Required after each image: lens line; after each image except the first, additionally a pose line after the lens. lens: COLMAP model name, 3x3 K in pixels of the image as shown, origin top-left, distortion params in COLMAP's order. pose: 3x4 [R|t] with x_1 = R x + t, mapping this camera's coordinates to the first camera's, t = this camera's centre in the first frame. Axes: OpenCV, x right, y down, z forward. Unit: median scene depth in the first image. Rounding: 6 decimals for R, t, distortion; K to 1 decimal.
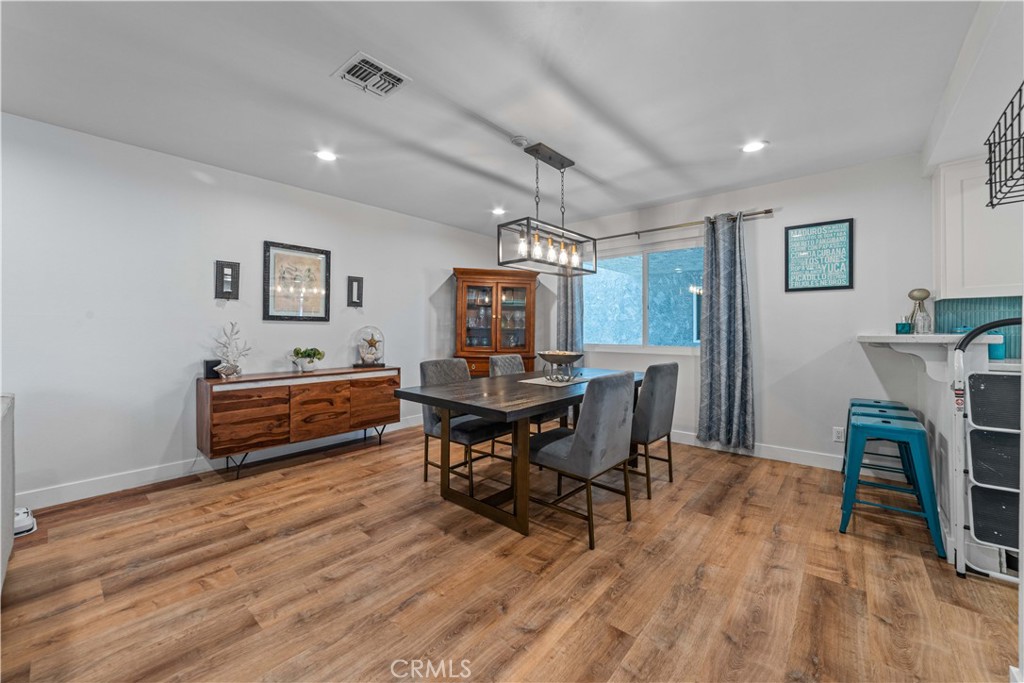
lens RADIAL K [[399.9, 0, 502.1], [0, 399.9, 333.0], [0, 0, 1]] dist [-0.017120, 0.004018]
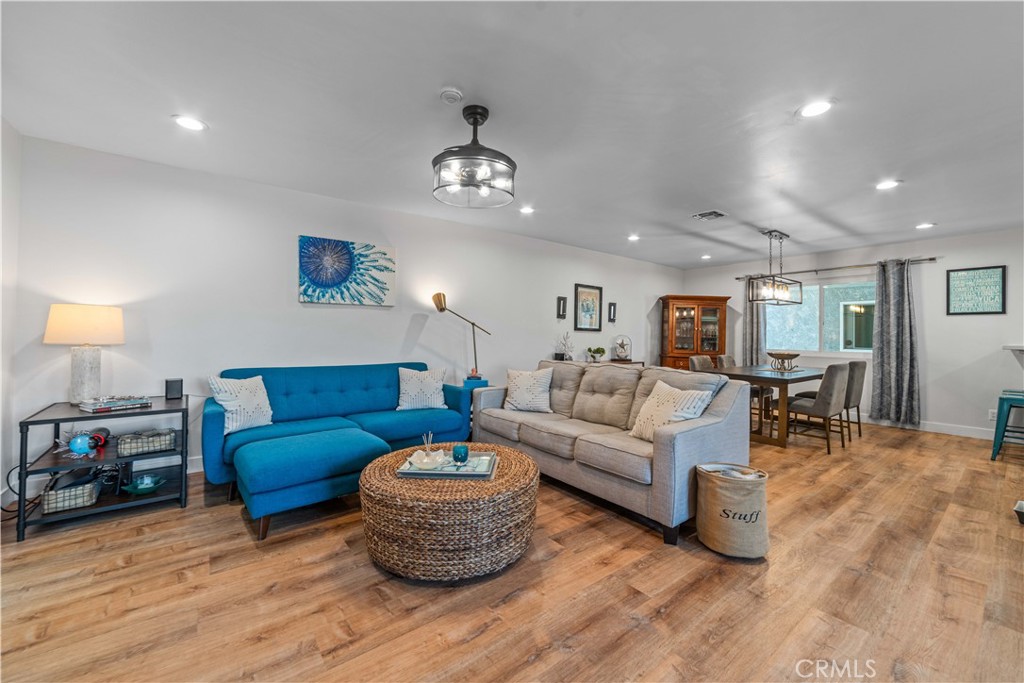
lens RADIAL K [[399.9, 0, 487.1], [0, 399.9, 333.4], [0, 0, 1]] dist [-0.017120, 0.004018]
pose [[0.975999, 0.012957, -0.217391, -0.562264], [-0.016479, 0.999761, -0.014394, 0.009648], [0.217152, 0.017630, 0.975979, -0.703377]]
